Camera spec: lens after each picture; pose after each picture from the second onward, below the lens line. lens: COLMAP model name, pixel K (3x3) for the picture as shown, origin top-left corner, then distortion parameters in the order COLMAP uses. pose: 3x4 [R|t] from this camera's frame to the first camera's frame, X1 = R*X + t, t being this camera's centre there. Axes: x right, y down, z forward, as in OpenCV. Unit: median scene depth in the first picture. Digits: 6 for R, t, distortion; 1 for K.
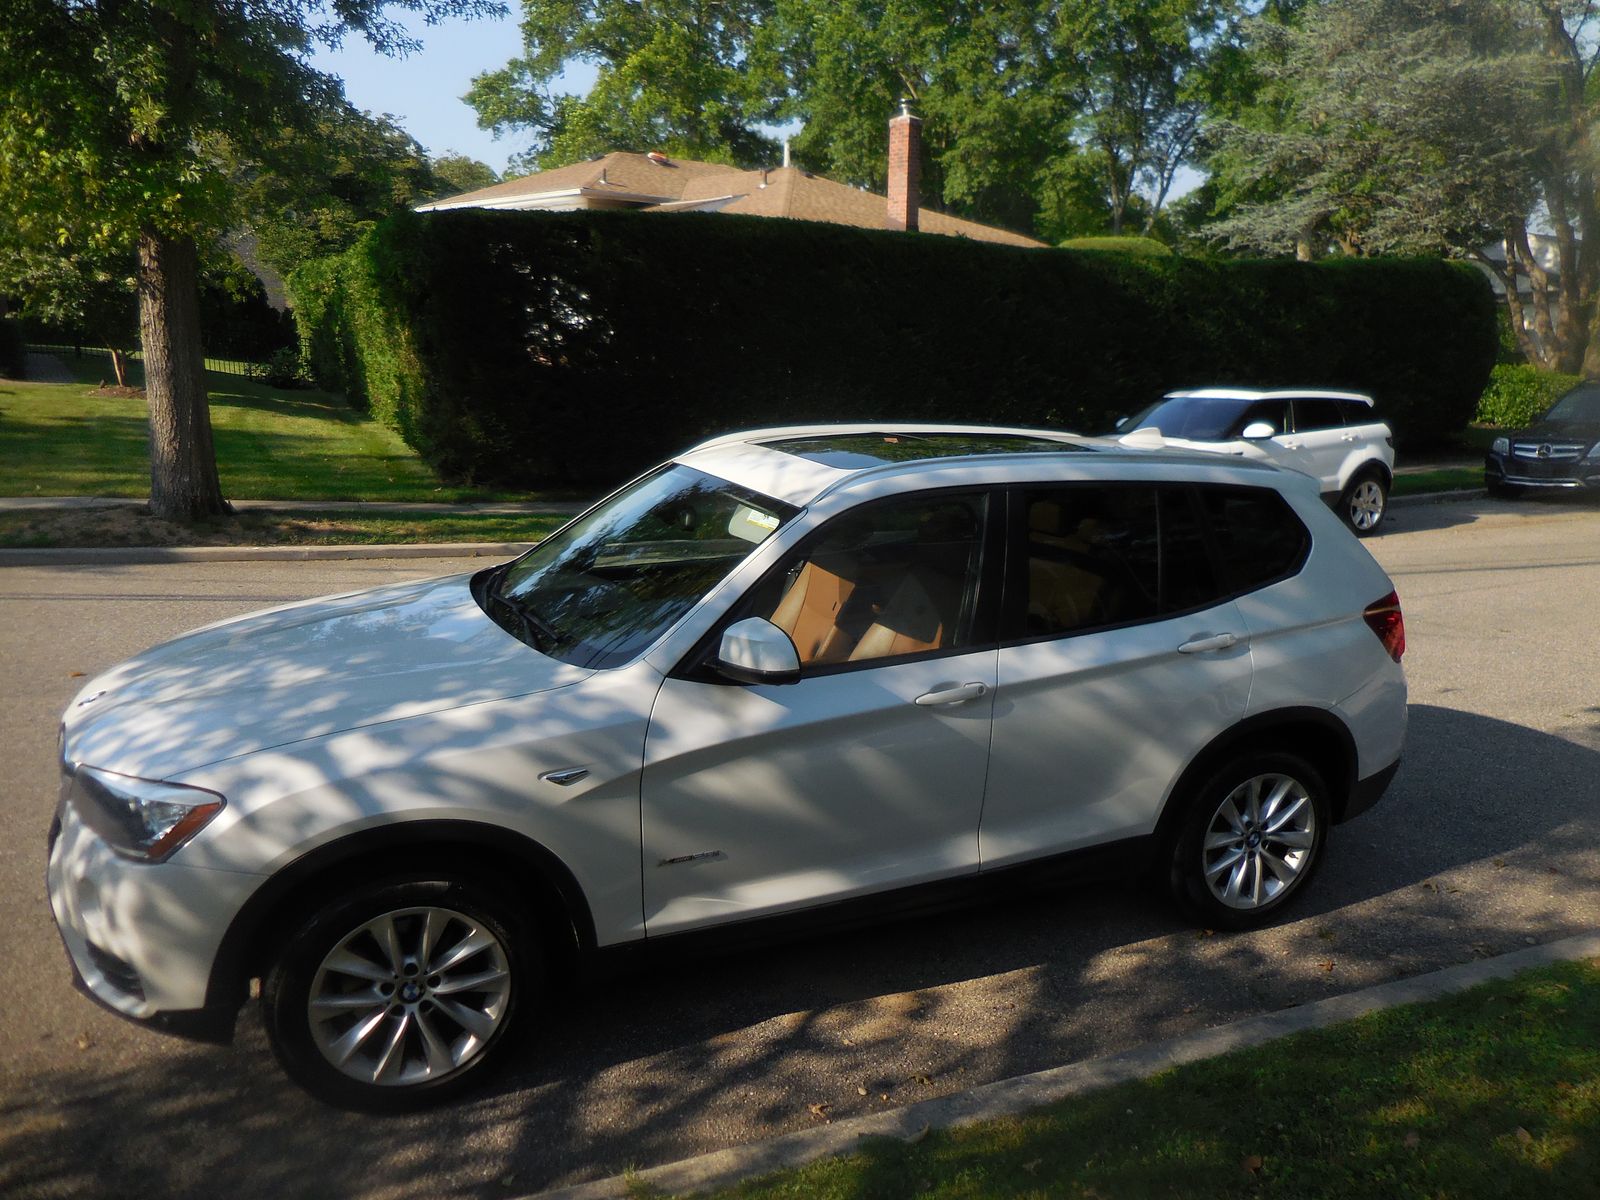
lens RADIAL K [[1197.6, 0, 800.0], [0, 1197.6, 600.0], [0, 0, 1]] dist [-0.002842, 0.001999]
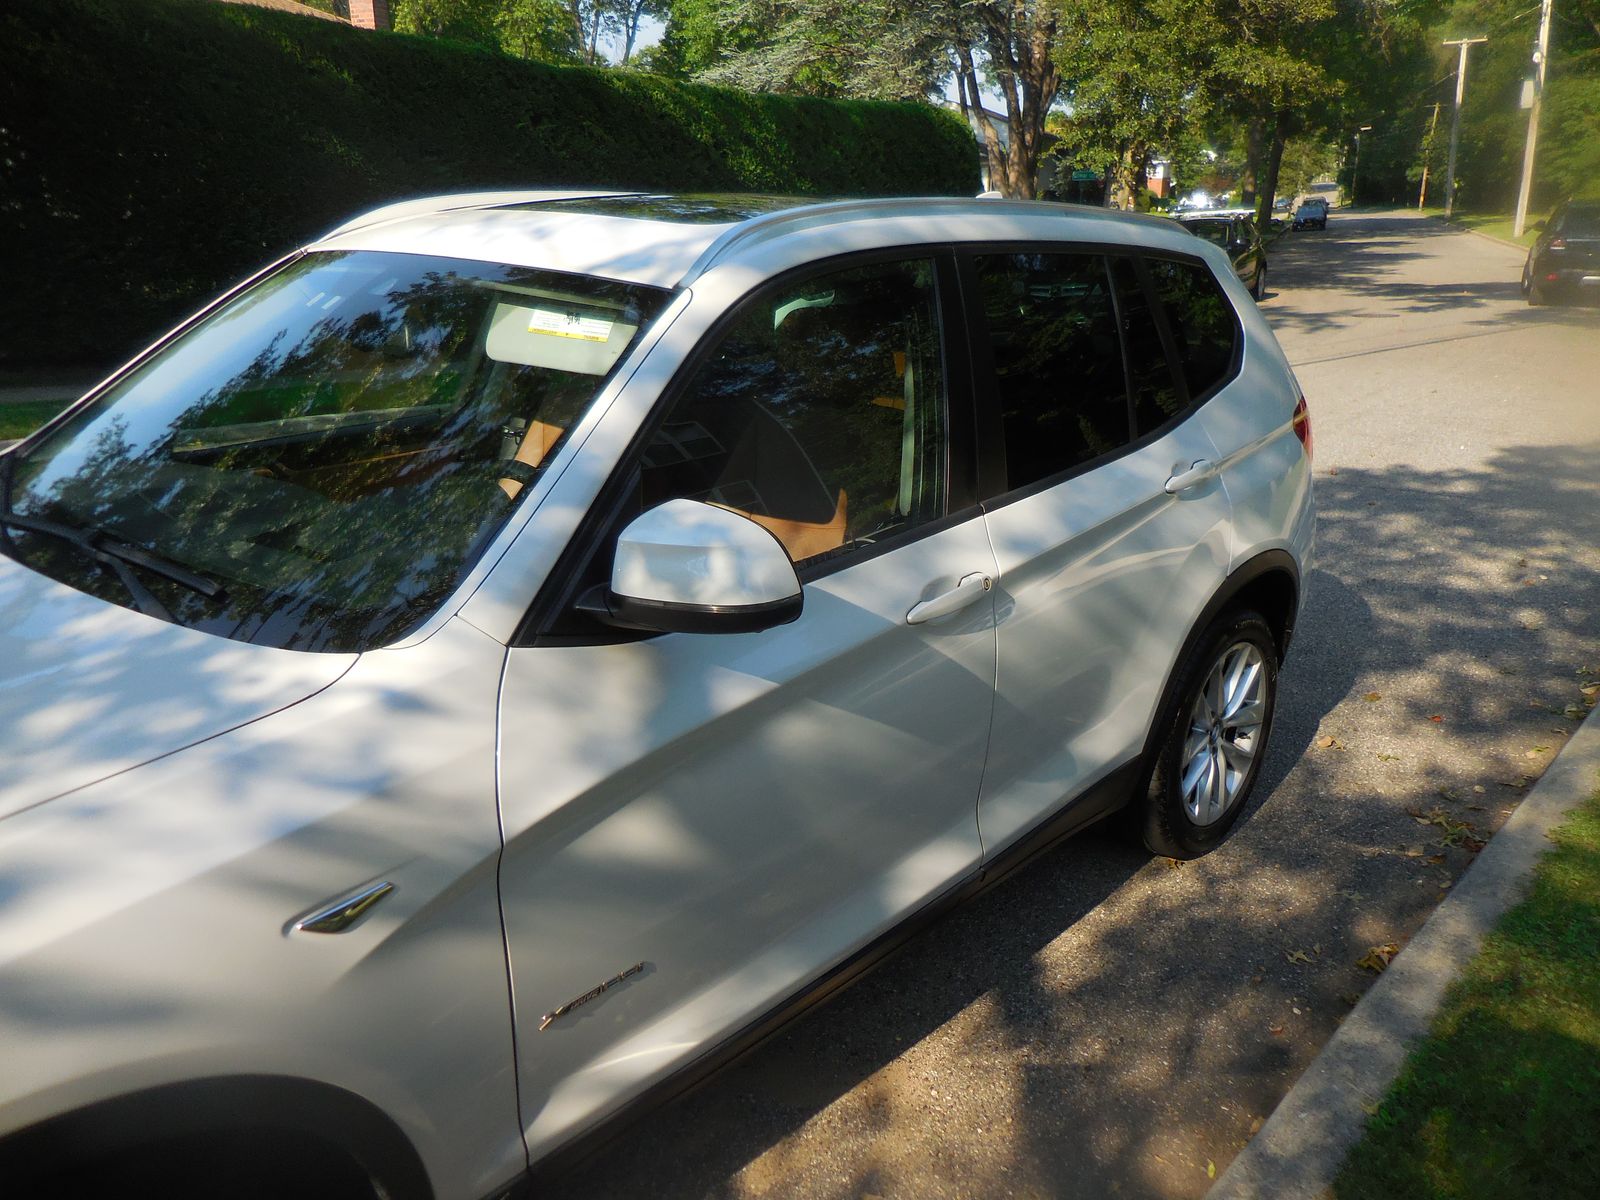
lens RADIAL K [[1209.7, 0, 800.0], [0, 1209.7, 600.0], [0, 0, 1]] dist [0.000631, 0.037102]
pose [[0.908578, -0.134774, 0.395375, -0.153140], [0.096623, 0.988659, 0.114968, 0.001902], [-0.406386, -0.066255, 0.911296, 0.407363]]
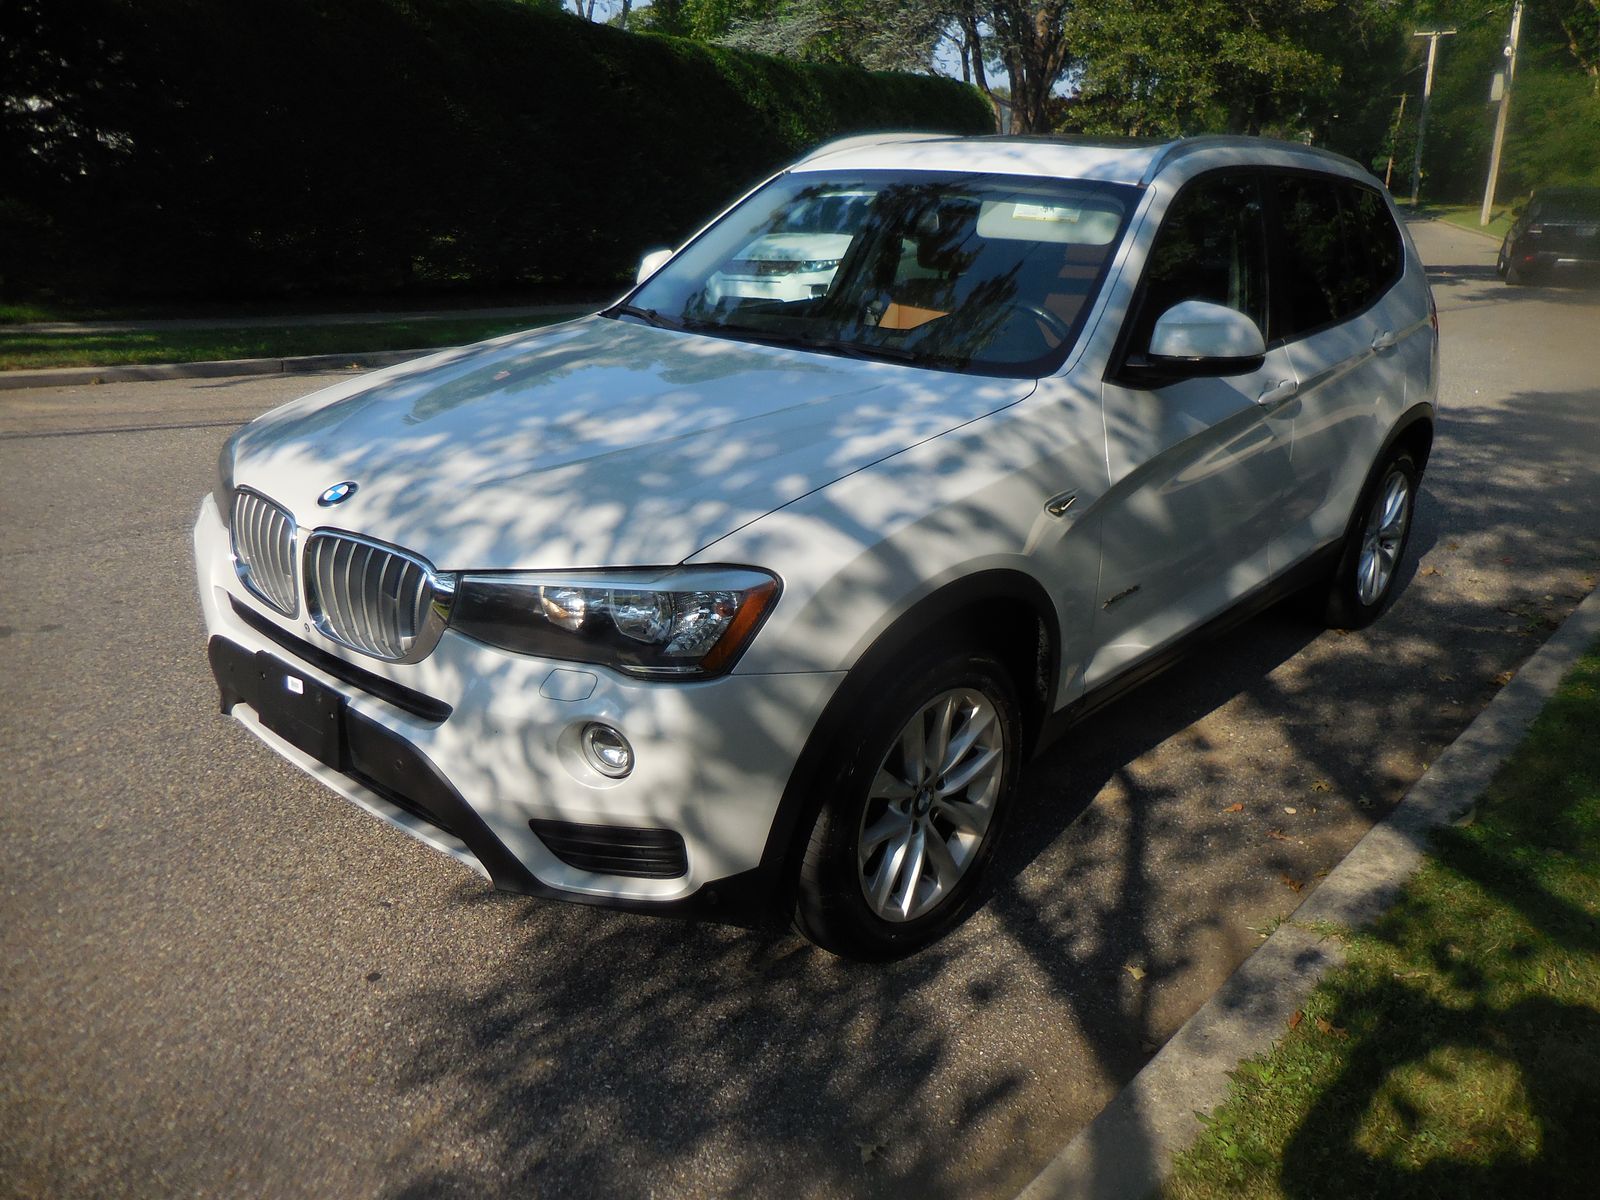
lens RADIAL K [[1209.7, 0, 800.0], [0, 1209.7, 600.0], [0, 0, 1]] dist [0.000631, 0.037102]
pose [[0.897202, -0.128004, 0.422662, -0.540611], [0.076012, 0.987549, 0.137728, 0.066842], [-0.435029, -0.091442, 0.895761, 0.250232]]
